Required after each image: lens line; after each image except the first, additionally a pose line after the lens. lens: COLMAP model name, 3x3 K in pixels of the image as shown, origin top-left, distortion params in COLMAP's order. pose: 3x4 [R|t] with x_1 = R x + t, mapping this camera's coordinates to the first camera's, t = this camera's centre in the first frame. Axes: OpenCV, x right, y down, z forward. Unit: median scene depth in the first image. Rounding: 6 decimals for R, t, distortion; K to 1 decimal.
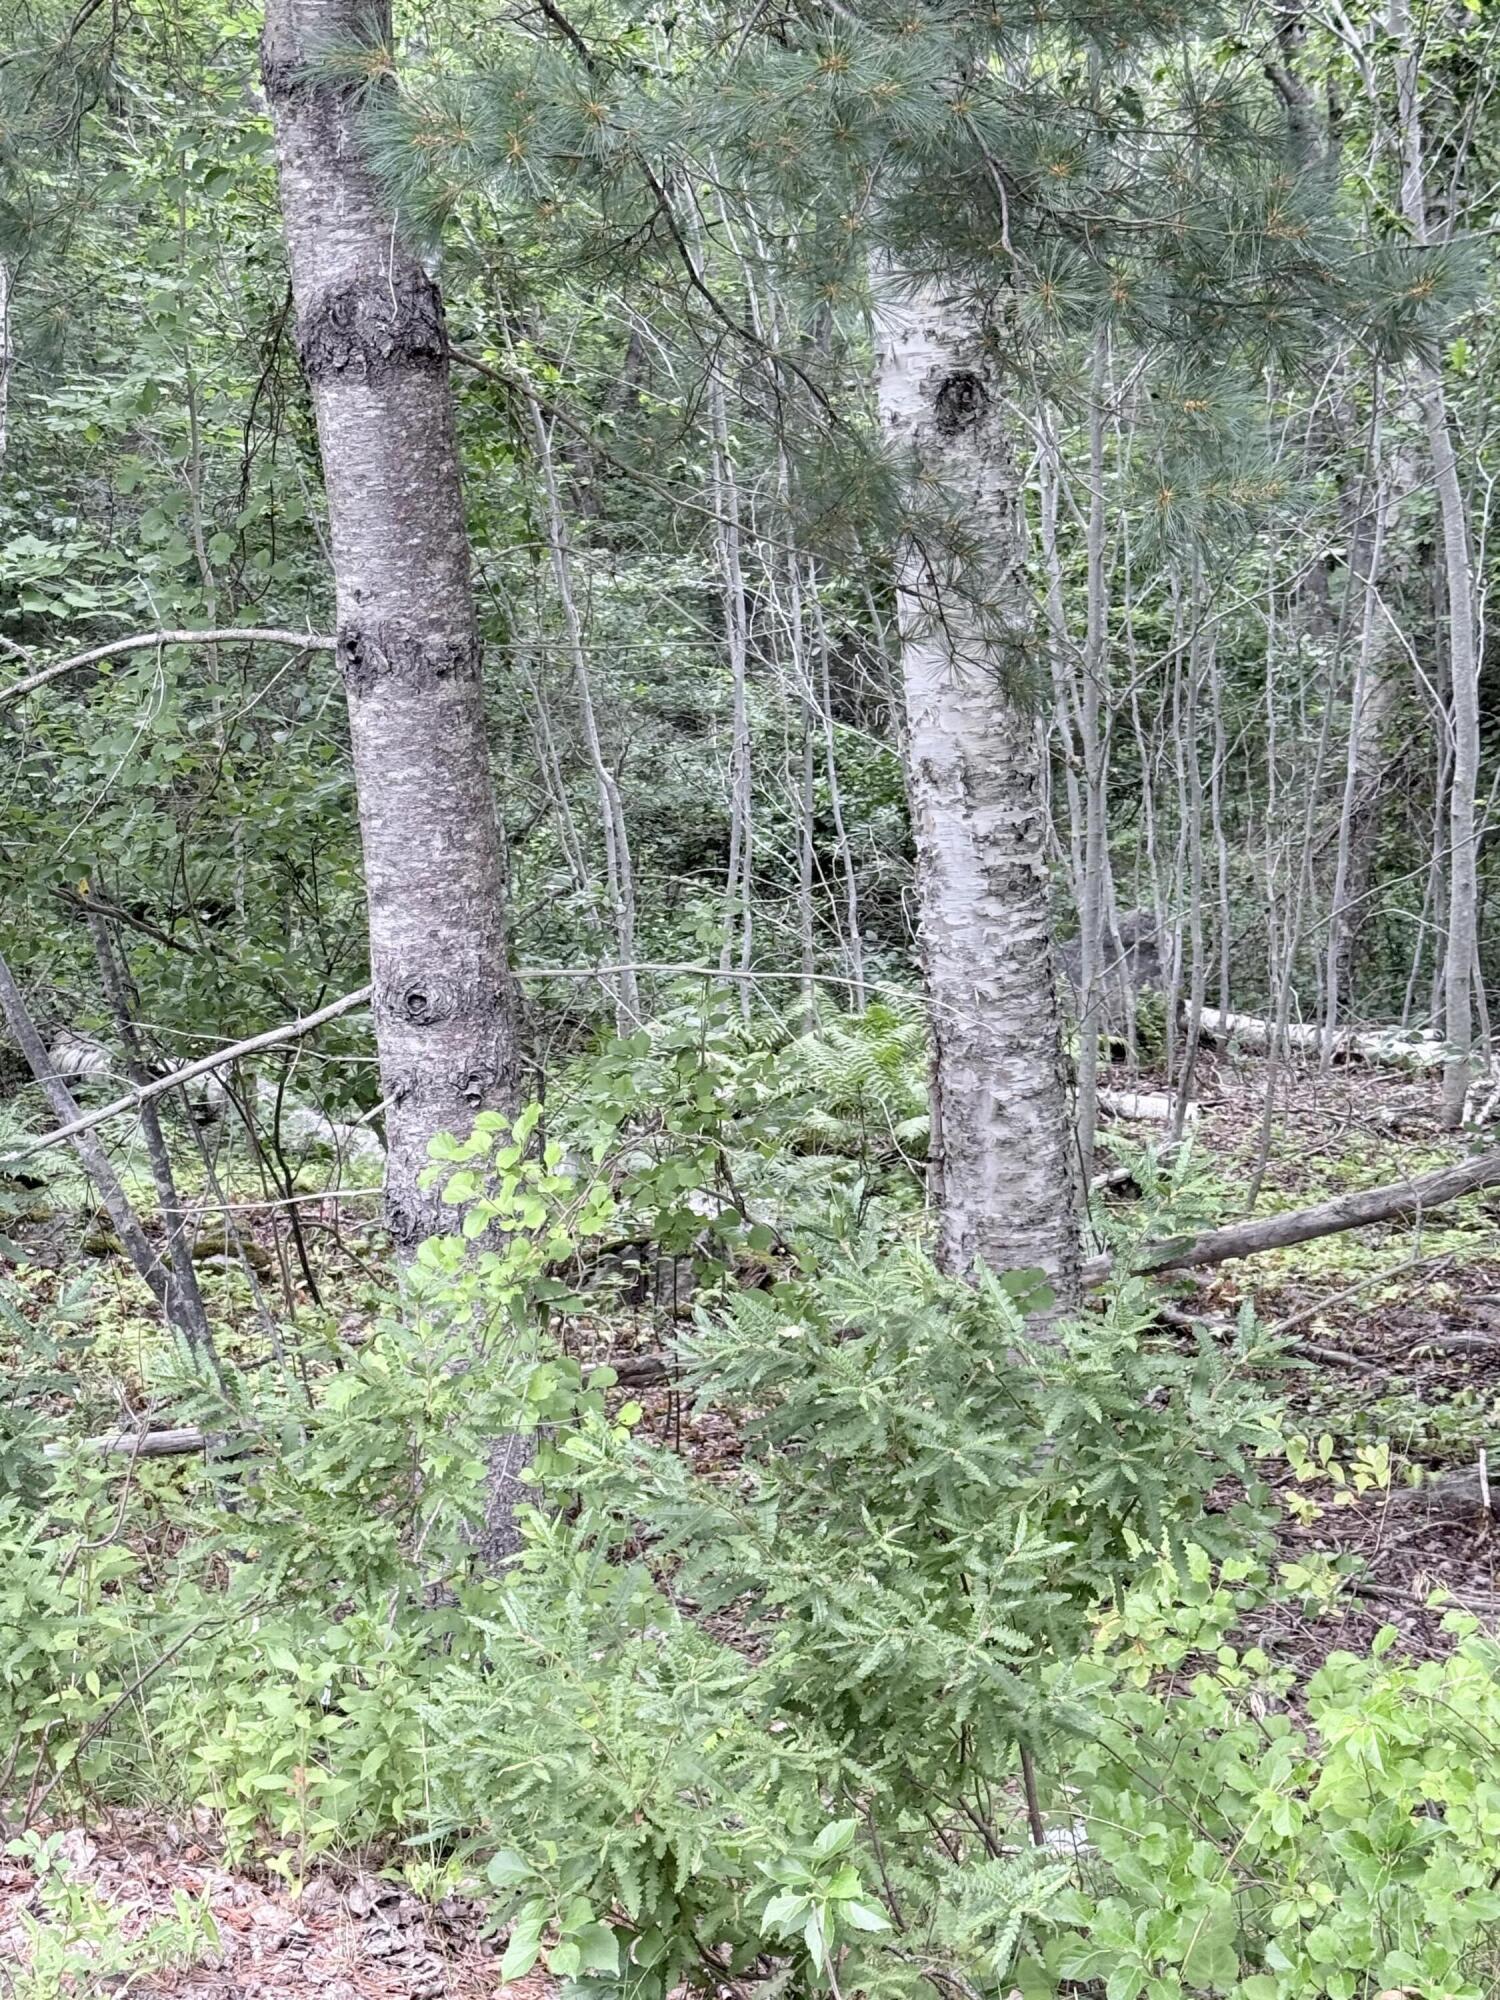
lens RADIAL K [[3420.4, 0, 746.8], [0, 3420.4, 1001.9], [0, 0, 1]] dist [0.115729, 0.000000]
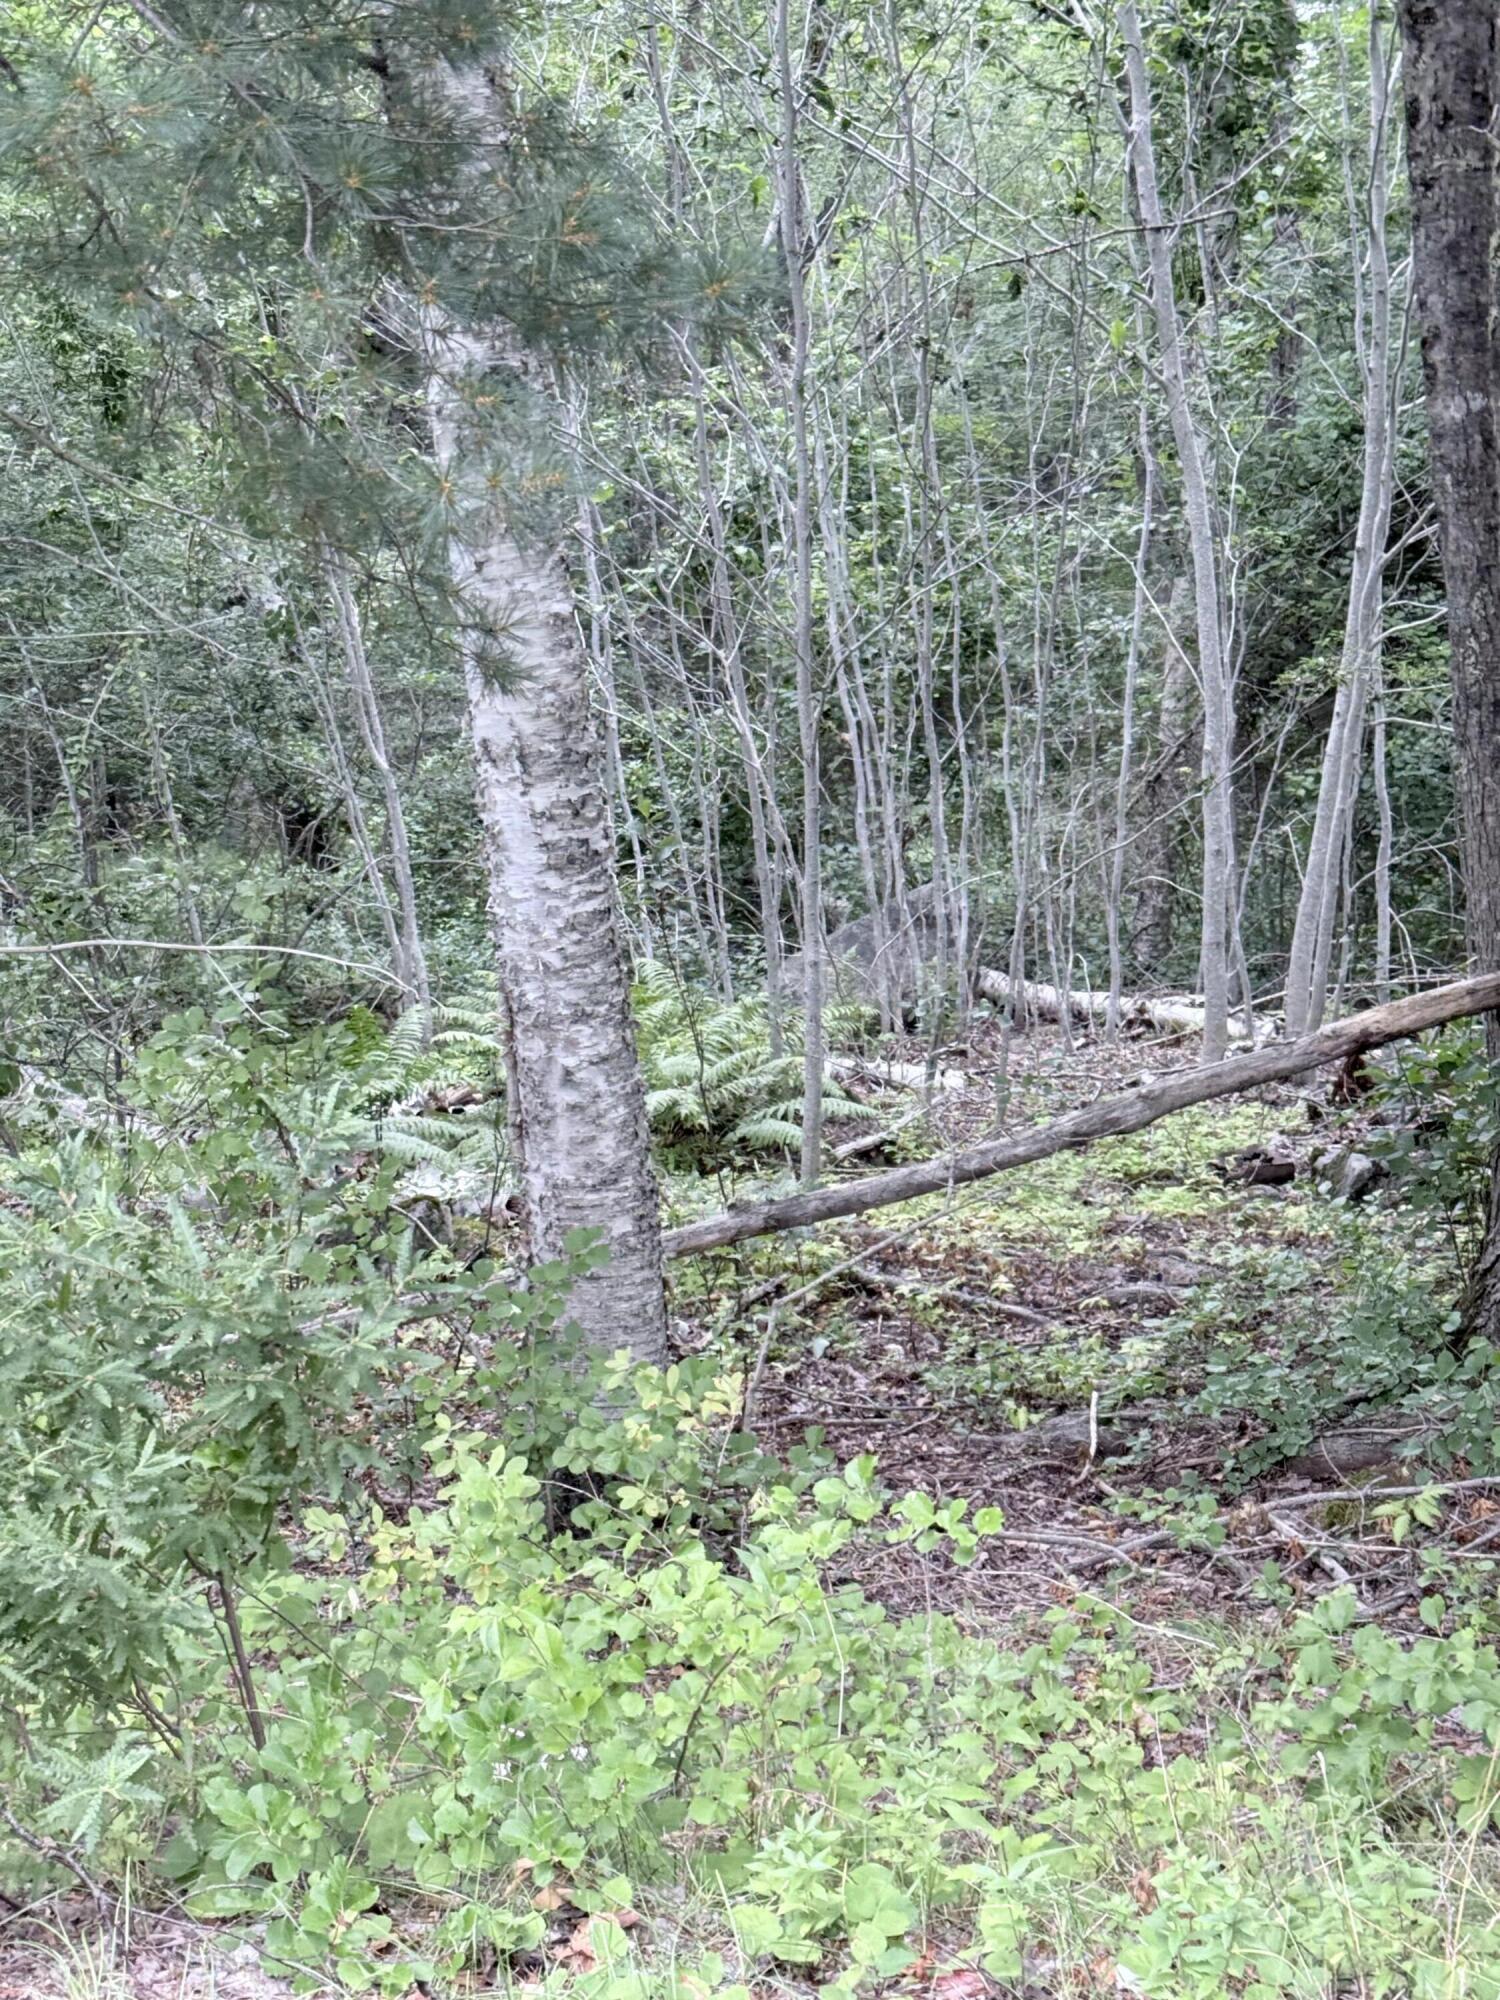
lens RADIAL K [[3420.4, 0, 753.0], [0, 3420.4, 997.7], [0, 0, 1]] dist [0.115729, 0.000000]
pose [[0.999543, -0.024148, 0.018192, 0.110060], [0.024085, 0.999703, 0.003640, 0.005404], [-0.018274, -0.003200, 0.999828, -0.038546]]
